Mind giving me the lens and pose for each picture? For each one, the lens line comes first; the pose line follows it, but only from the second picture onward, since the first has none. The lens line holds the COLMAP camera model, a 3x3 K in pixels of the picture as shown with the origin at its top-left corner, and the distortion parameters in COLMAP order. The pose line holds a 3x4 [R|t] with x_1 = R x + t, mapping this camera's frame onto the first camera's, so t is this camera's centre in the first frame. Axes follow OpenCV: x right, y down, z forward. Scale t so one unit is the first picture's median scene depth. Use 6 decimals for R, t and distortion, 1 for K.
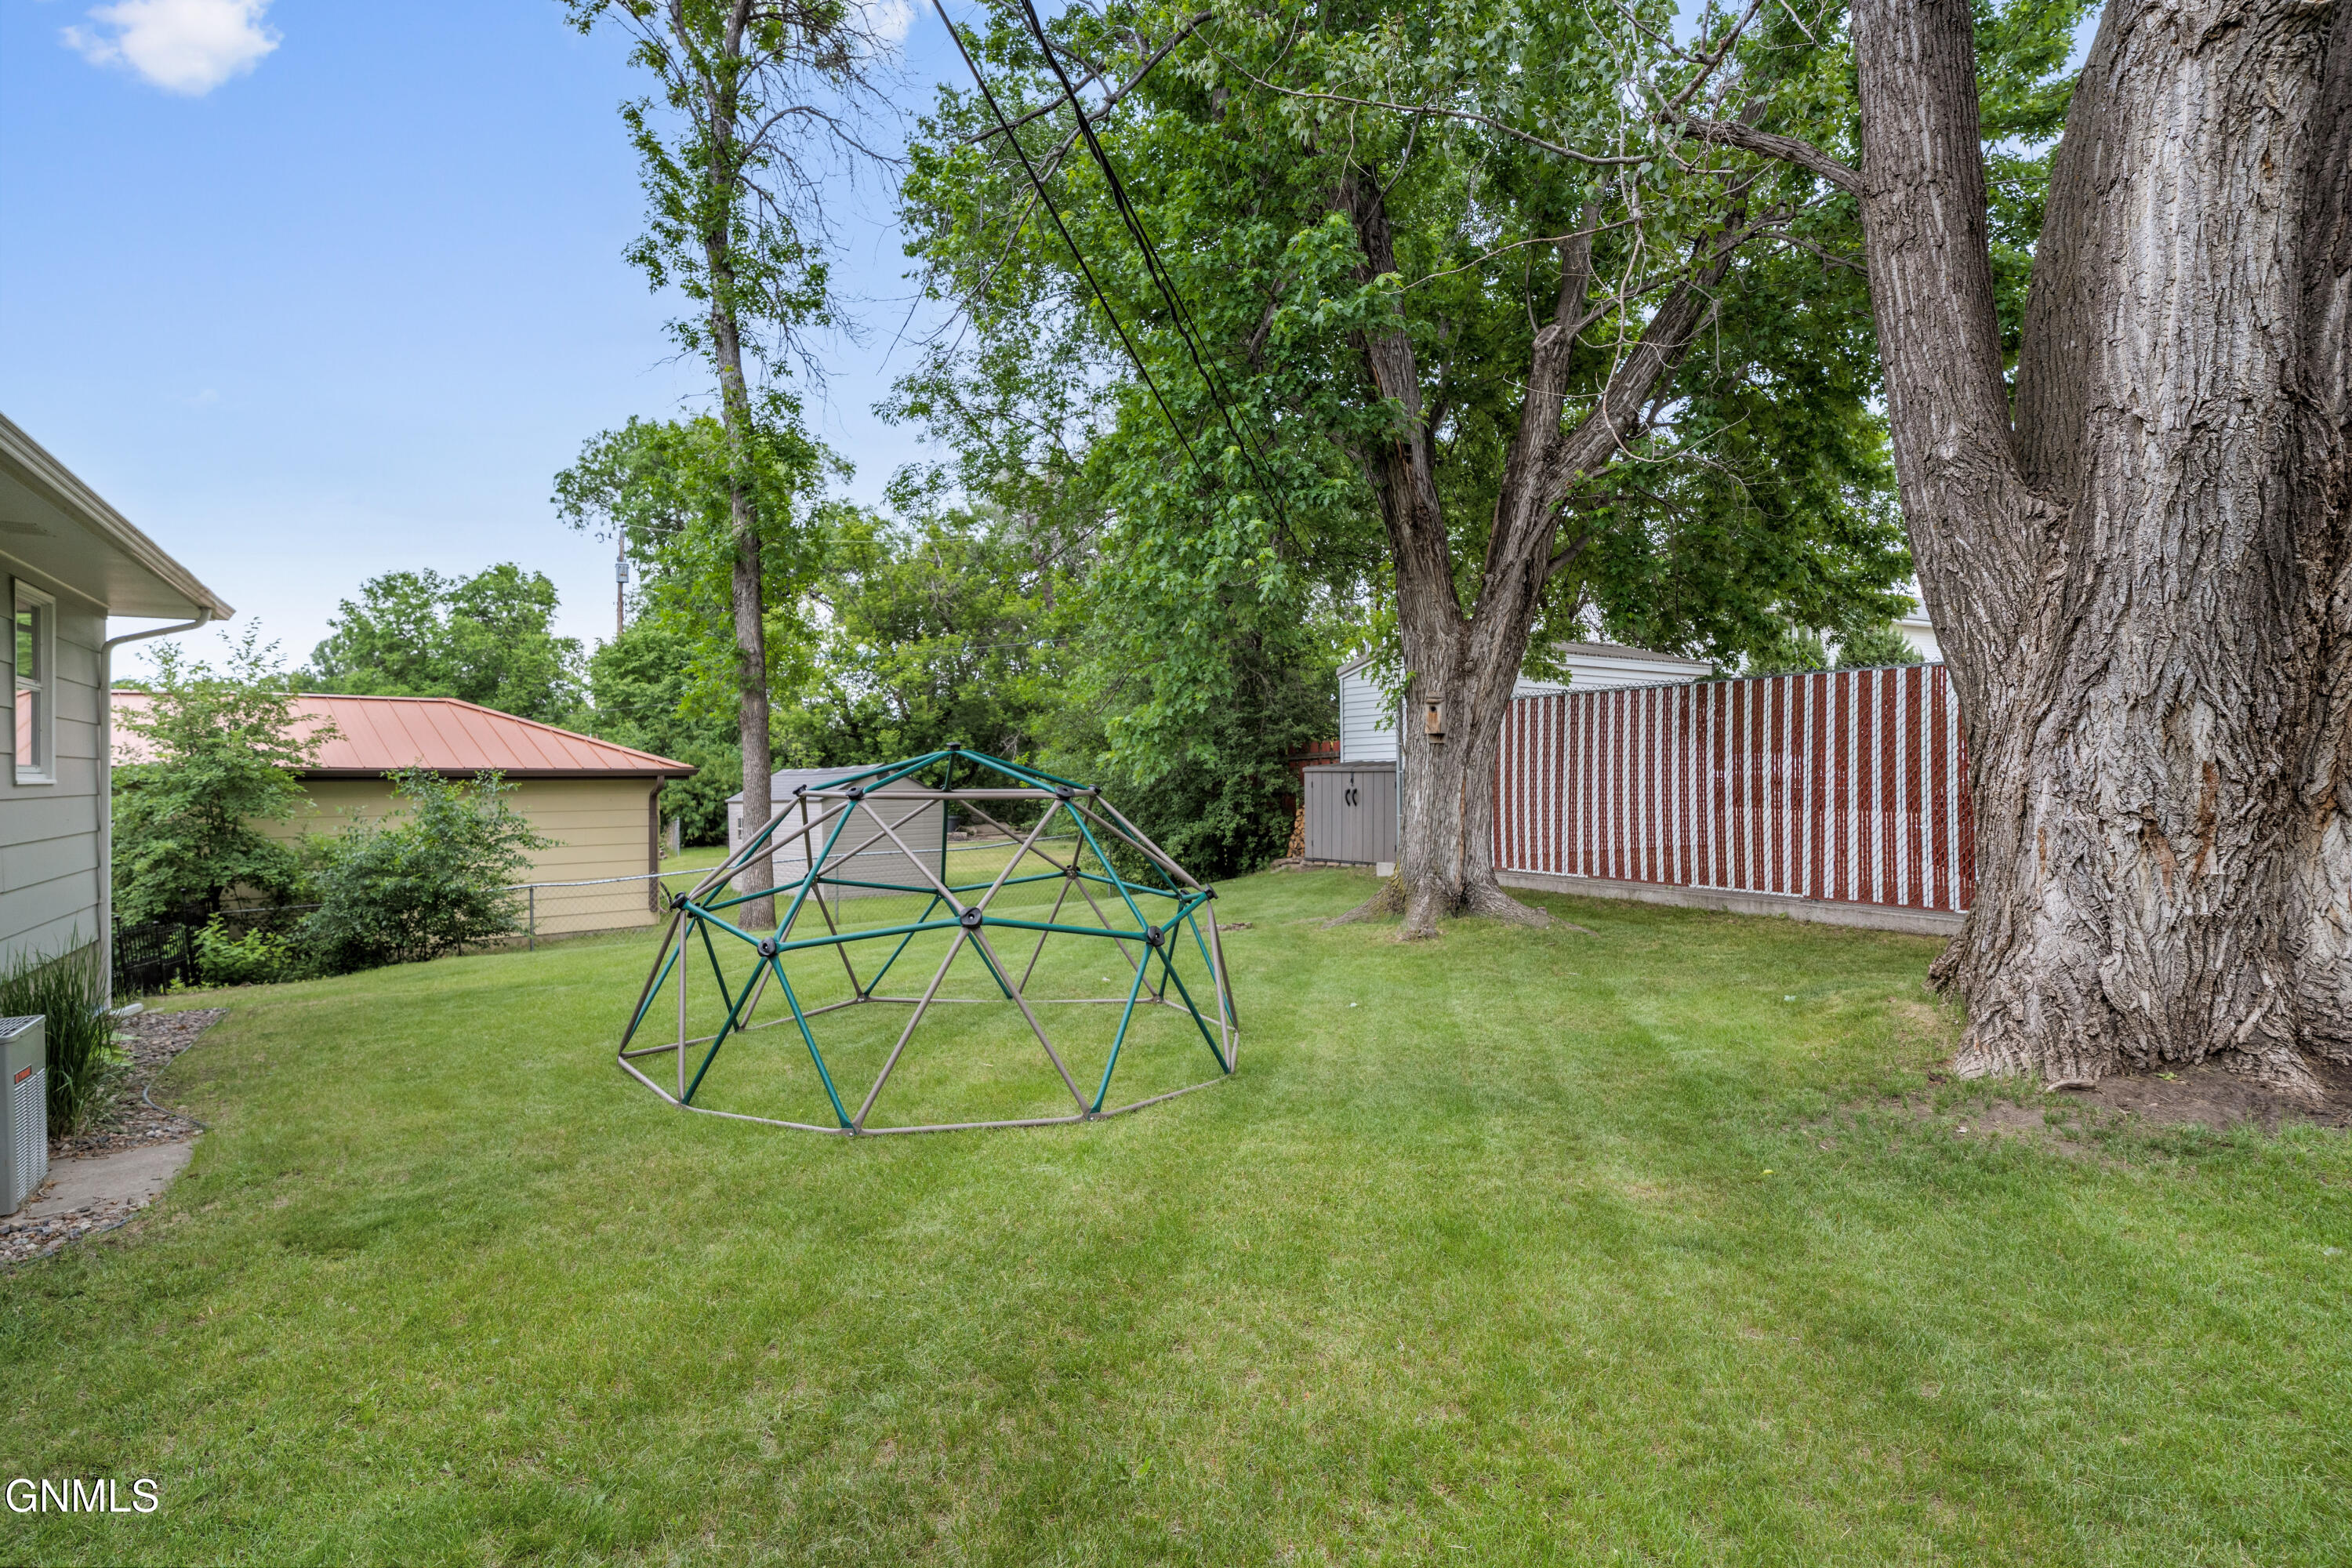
lens RADIAL K [[1039.2, 0, 1176.0], [0, 1039.2, 784.0], [0, 0, 1]] dist [0.000235, 0.000094]
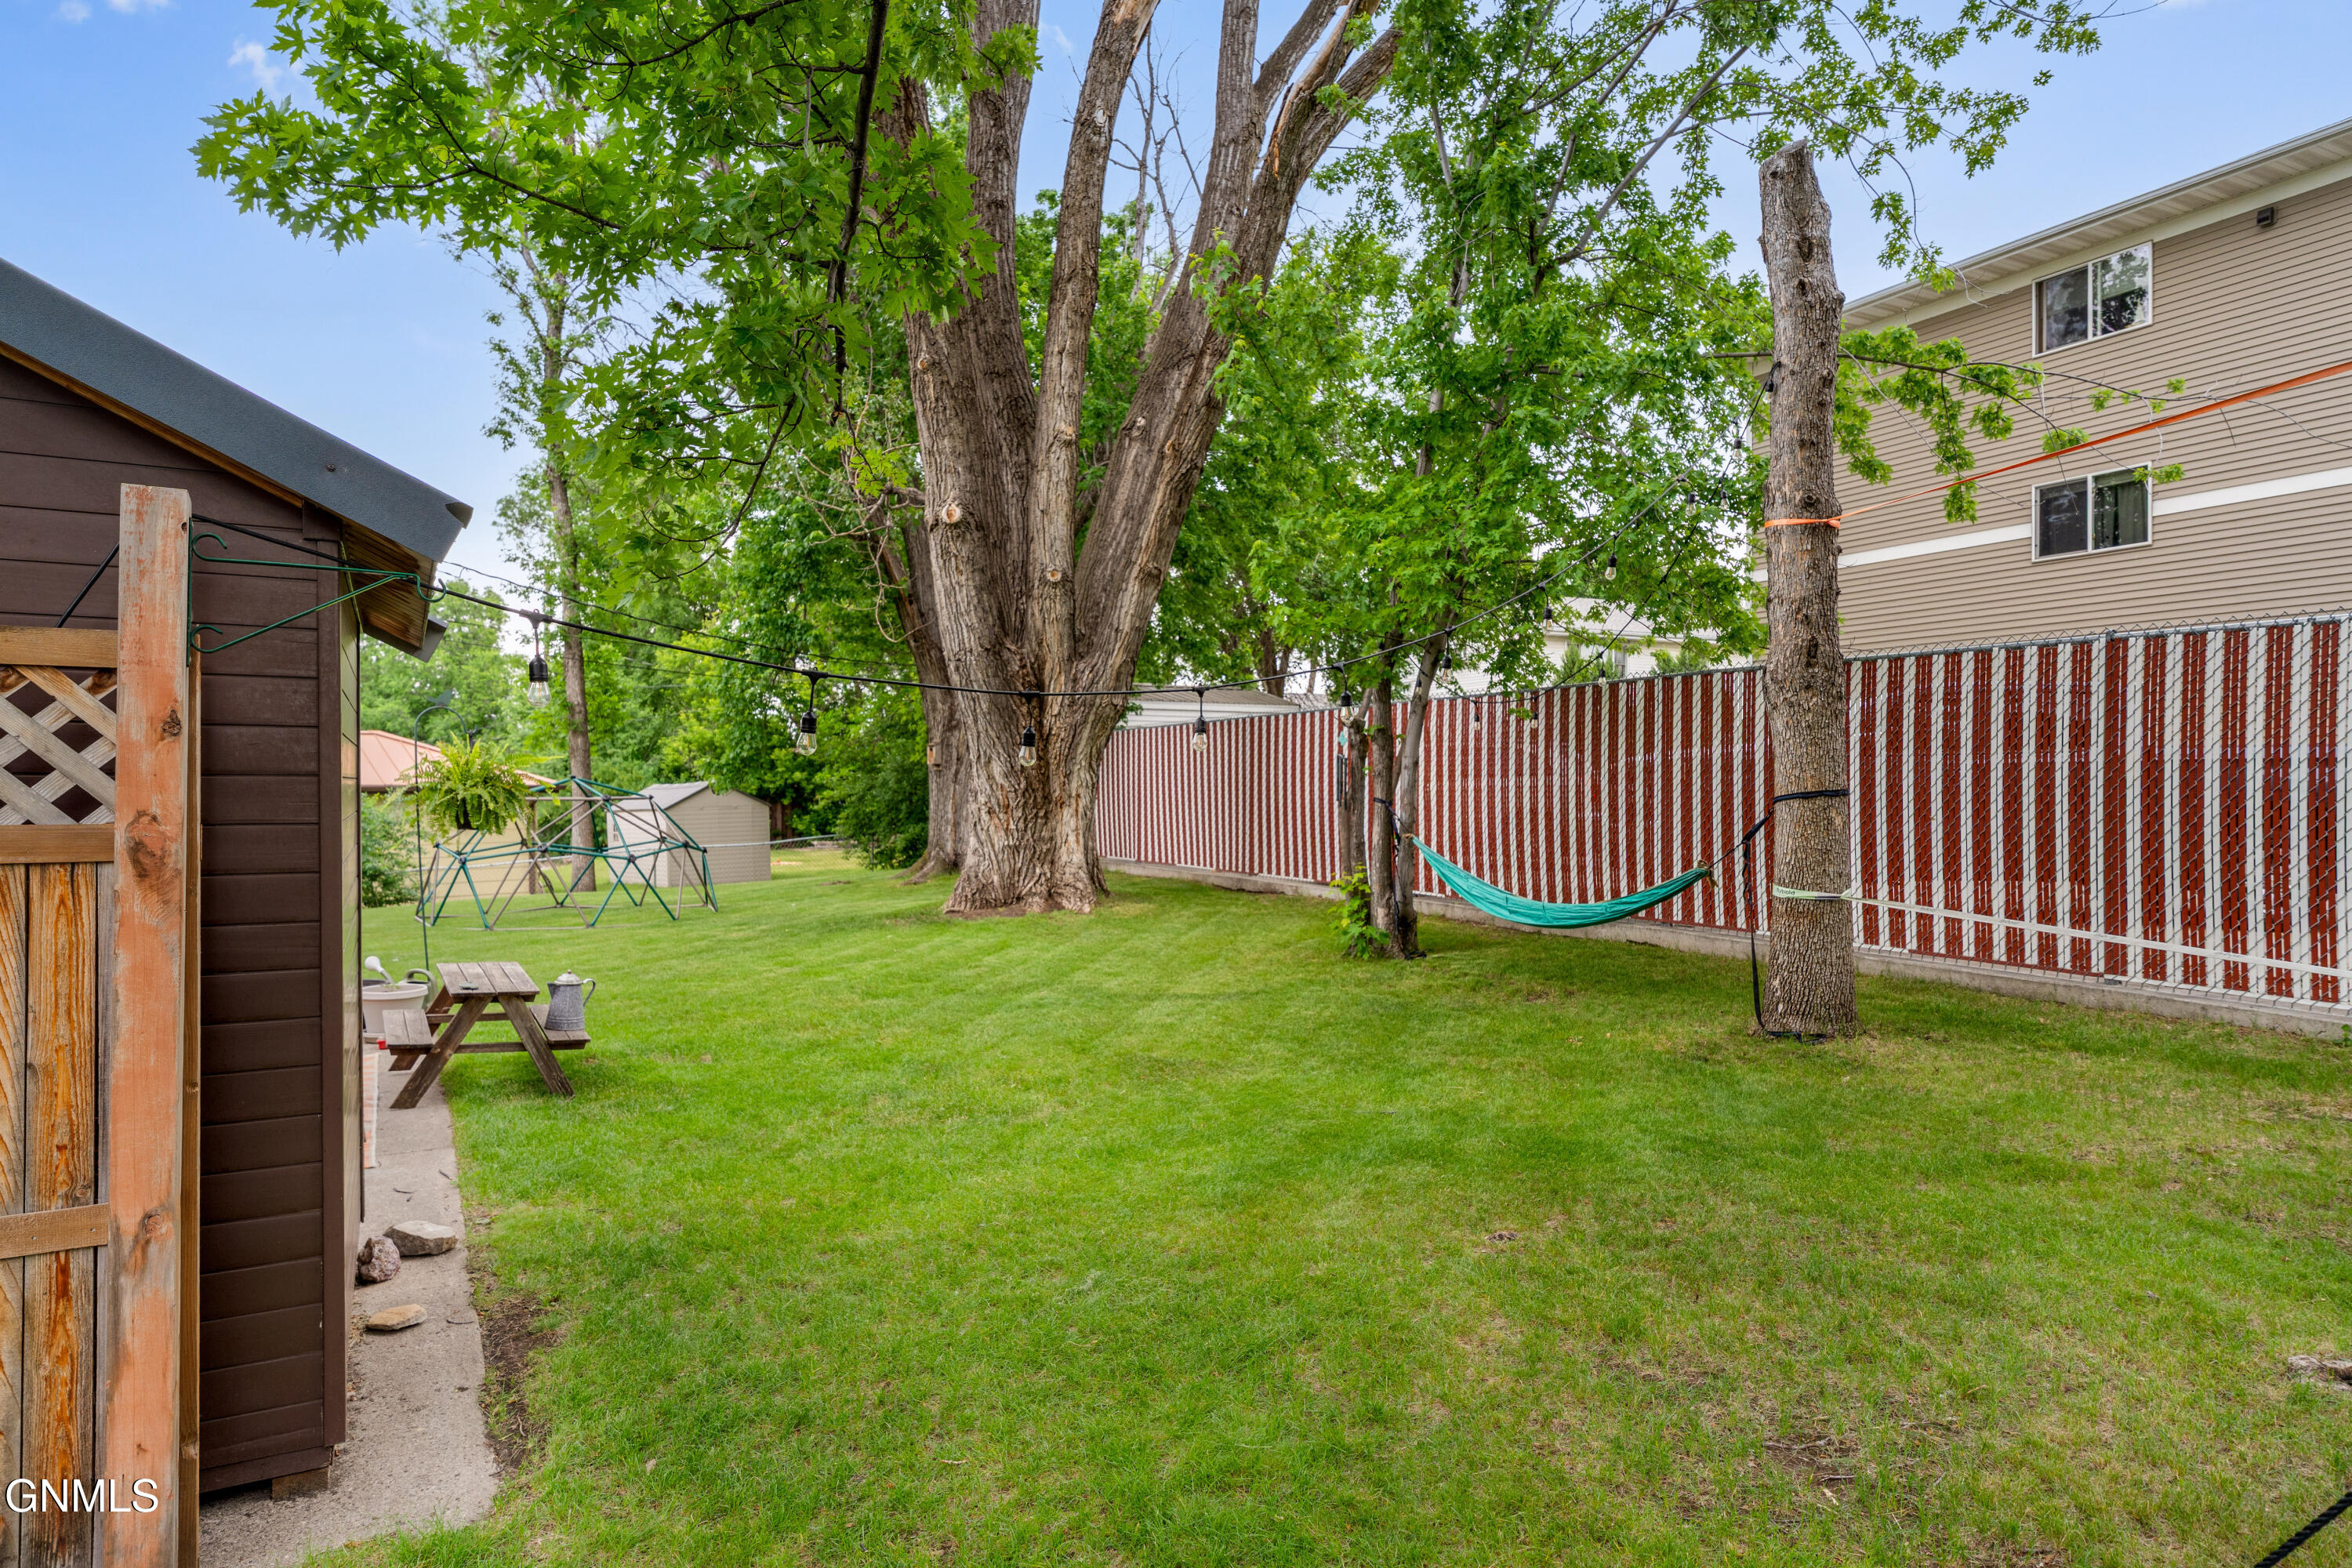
lens RADIAL K [[1342.2, 0, 1176.0], [0, 1342.2, 784.0], [0, 0, 1]] dist [0.034009, 0.000031]
pose [[0.994051, -0.009910, -0.108464, 0.588189], [0.009237, 0.999935, -0.006697, 0.002590], [0.108524, 0.005655, 0.994078, -0.721610]]
